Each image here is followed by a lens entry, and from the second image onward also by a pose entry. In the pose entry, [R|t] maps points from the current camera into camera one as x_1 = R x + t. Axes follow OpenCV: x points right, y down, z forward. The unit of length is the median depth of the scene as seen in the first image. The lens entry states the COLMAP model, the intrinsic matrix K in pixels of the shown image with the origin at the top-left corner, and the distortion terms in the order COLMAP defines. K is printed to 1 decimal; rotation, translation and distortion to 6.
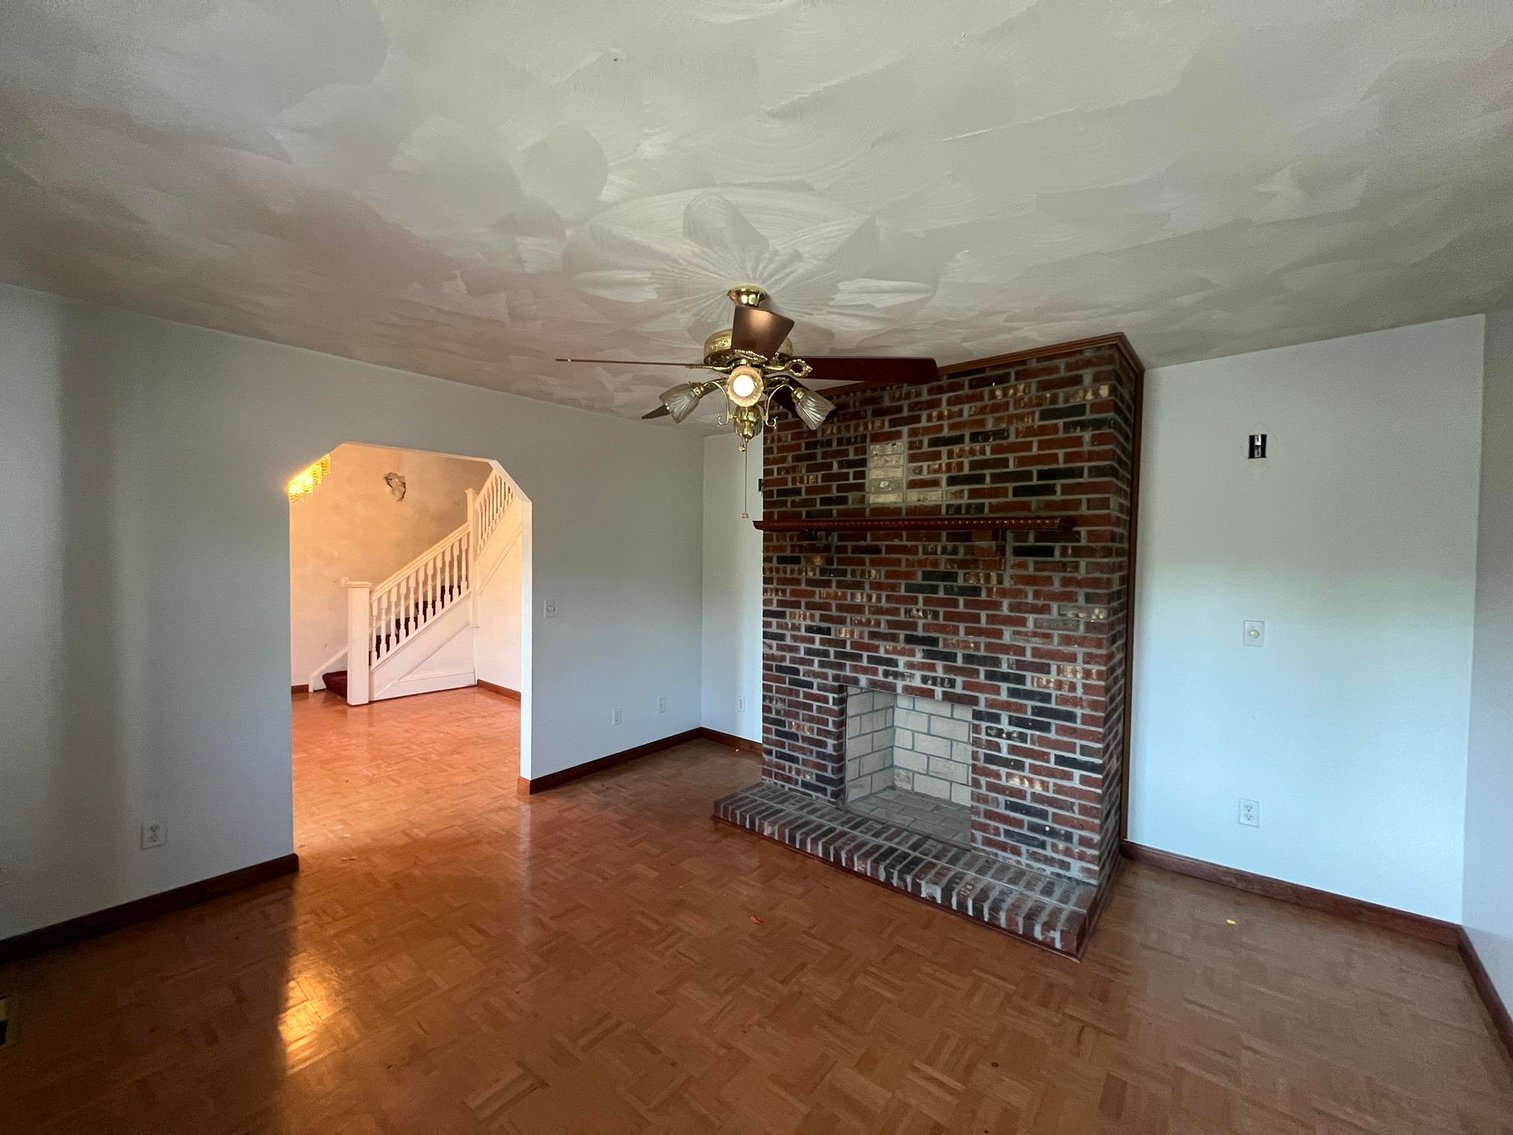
lens RADIAL K [[604.9, 0, 758.3], [0, 604.9, 571.7], [0, 0, 1]] dist [-0.001886, 0.000038]
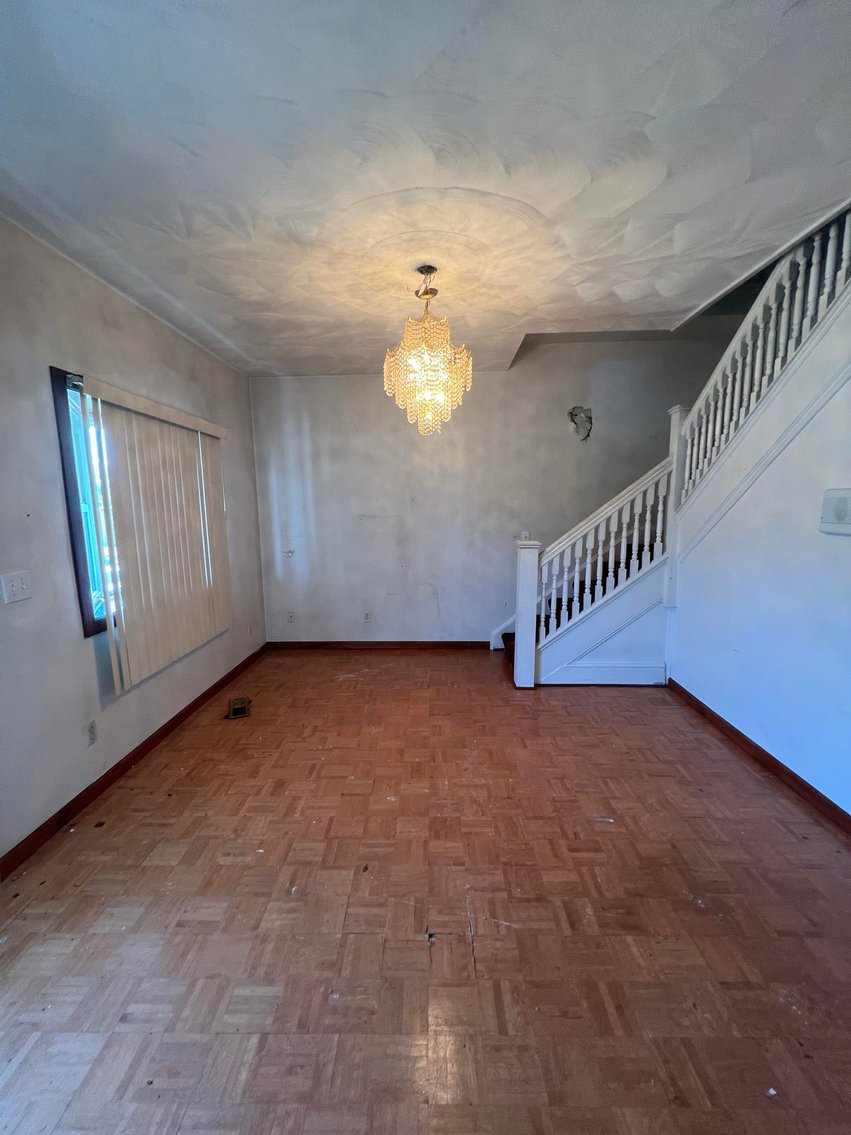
lens RADIAL K [[453.8, 0, 419.4], [0, 453.8, 570.6], [0, 0, 1]] dist [-0.001886, 0.000038]
pose [[0.607574, 0.093278, -0.788767, -0.457911], [-0.001226, 0.993189, 0.116509, -0.024374], [0.794262, -0.069821, 0.603550, 0.885350]]
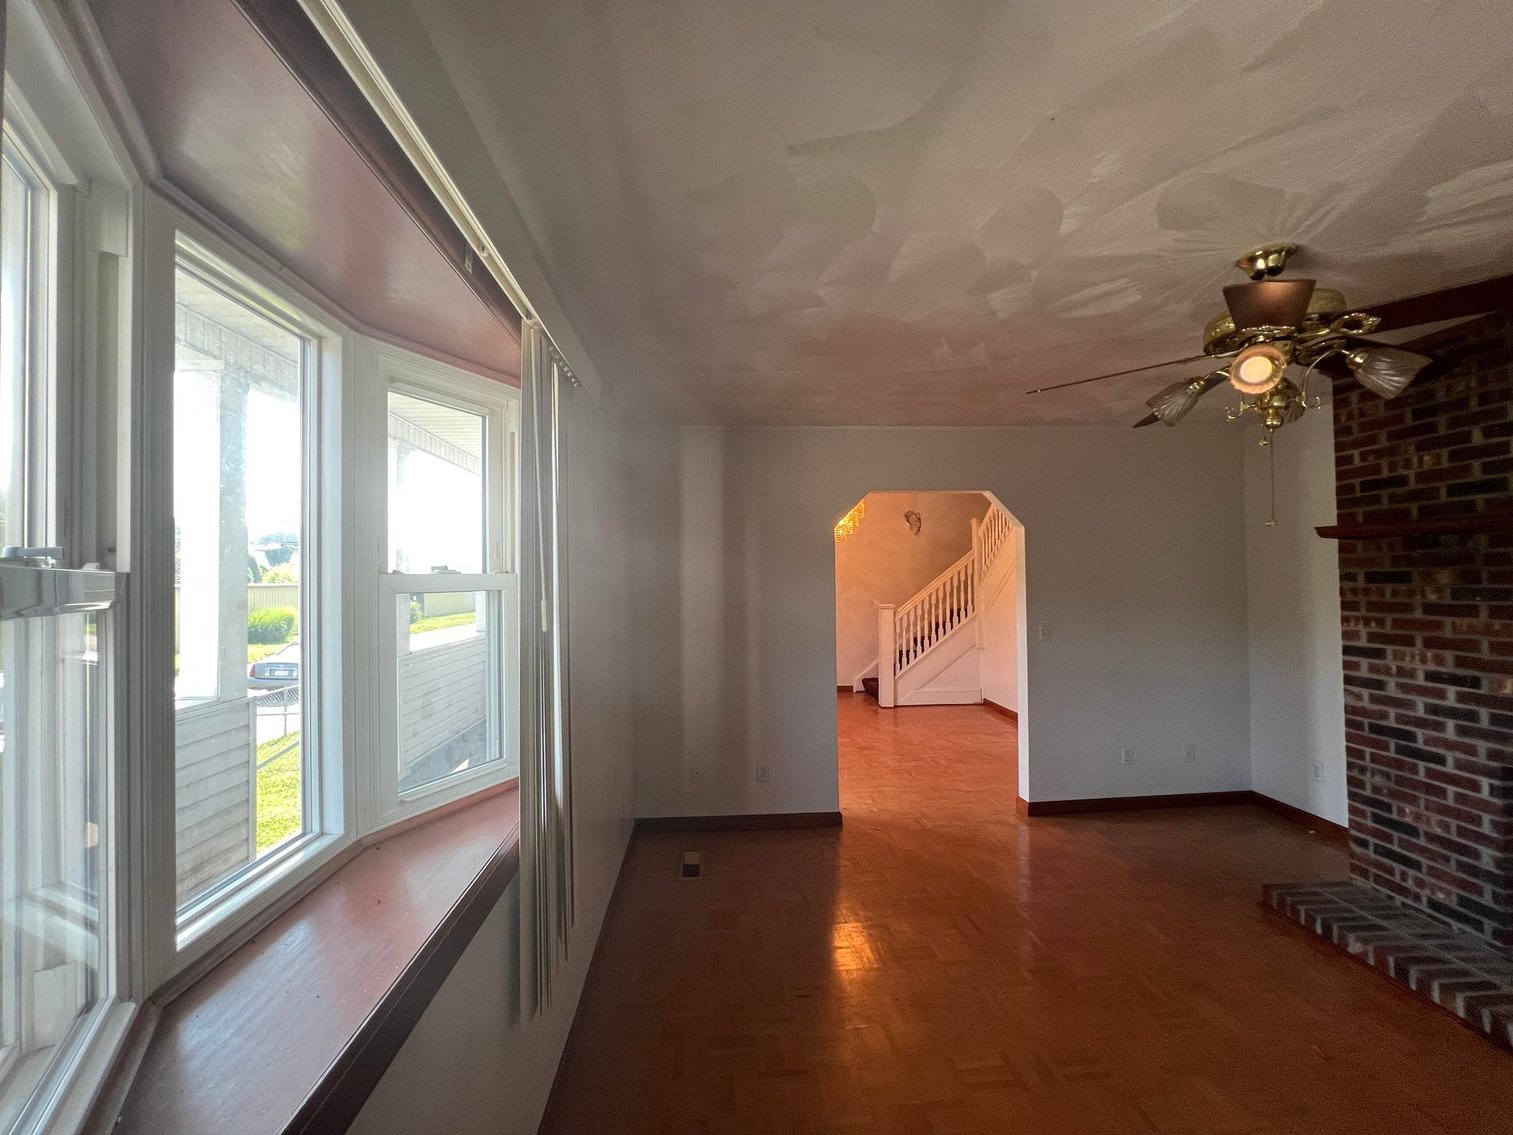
lens RADIAL K [[604.9, 0, 754.6], [0, 604.9, 571.8], [0, 0, 1]] dist [-0.001886, 0.000038]
pose [[0.690988, -0.030543, -0.722221, 0.051254], [0.000690, 0.999134, -0.041594, 0.003444], [0.722866, 0.028243, 0.690411, -0.038404]]
